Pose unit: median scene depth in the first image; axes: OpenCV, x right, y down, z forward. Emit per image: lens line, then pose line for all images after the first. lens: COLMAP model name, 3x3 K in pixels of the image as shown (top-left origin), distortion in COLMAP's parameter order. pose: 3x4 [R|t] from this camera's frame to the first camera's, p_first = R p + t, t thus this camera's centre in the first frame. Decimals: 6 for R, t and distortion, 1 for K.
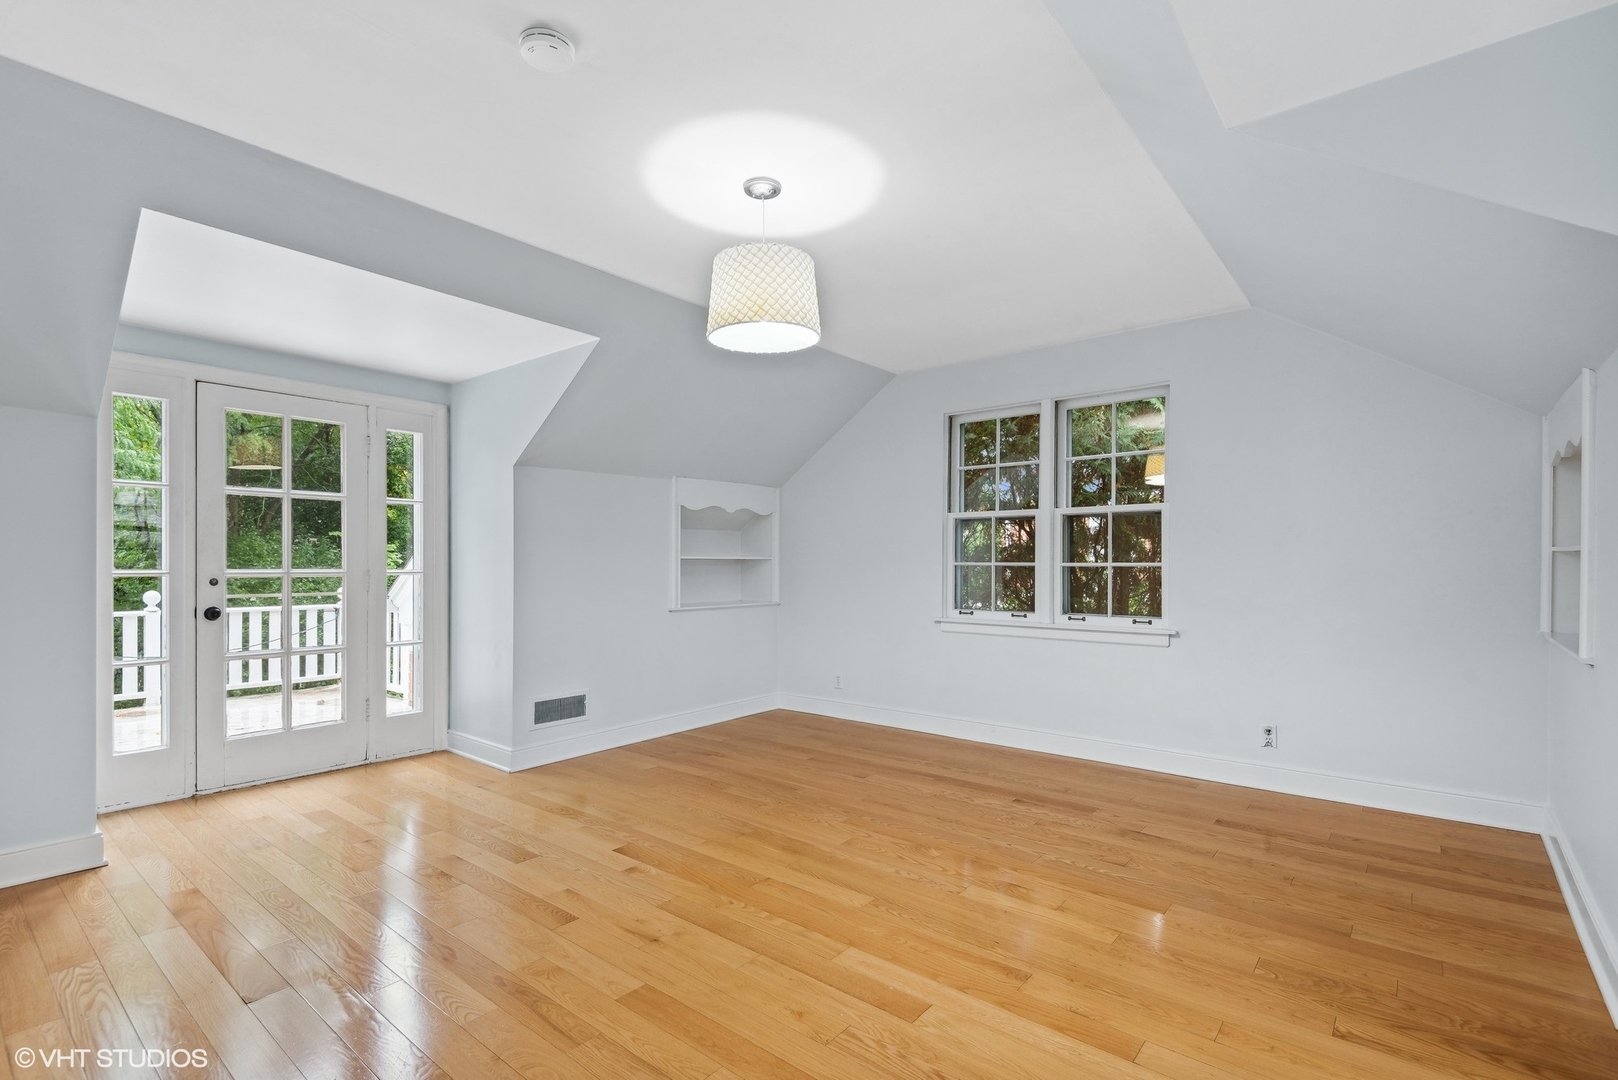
lens RADIAL K [[738.1, 0, 803.0], [0, 738.1, 557.6], [0, 0, 1]] dist [0.021842, -0.011244]
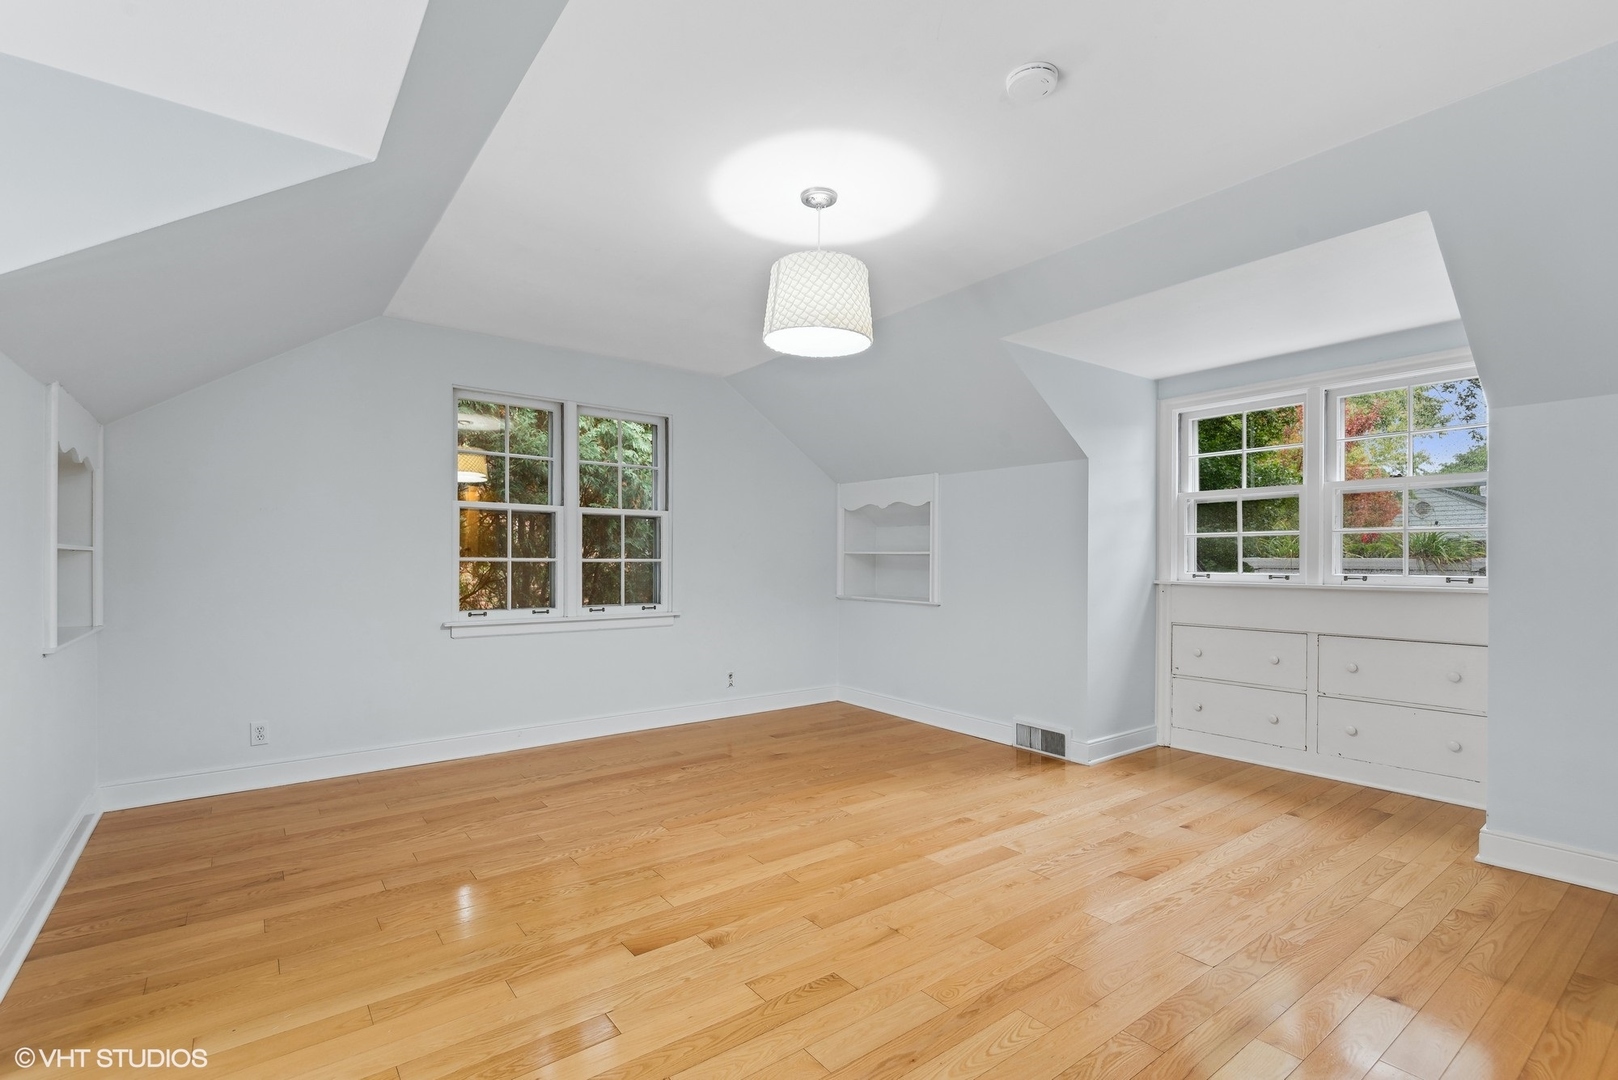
lens RADIAL K [[738.1, 0, 799.1], [0, 738.1, 554.3], [0, 0, 1]] dist [0.021842, -0.011244]
pose [[0.249047, 0.002454, 0.968488, -0.724020], [-0.006546, 0.999978, -0.000850, -0.000477], [-0.968469, -0.006128, 0.249058, 0.519842]]
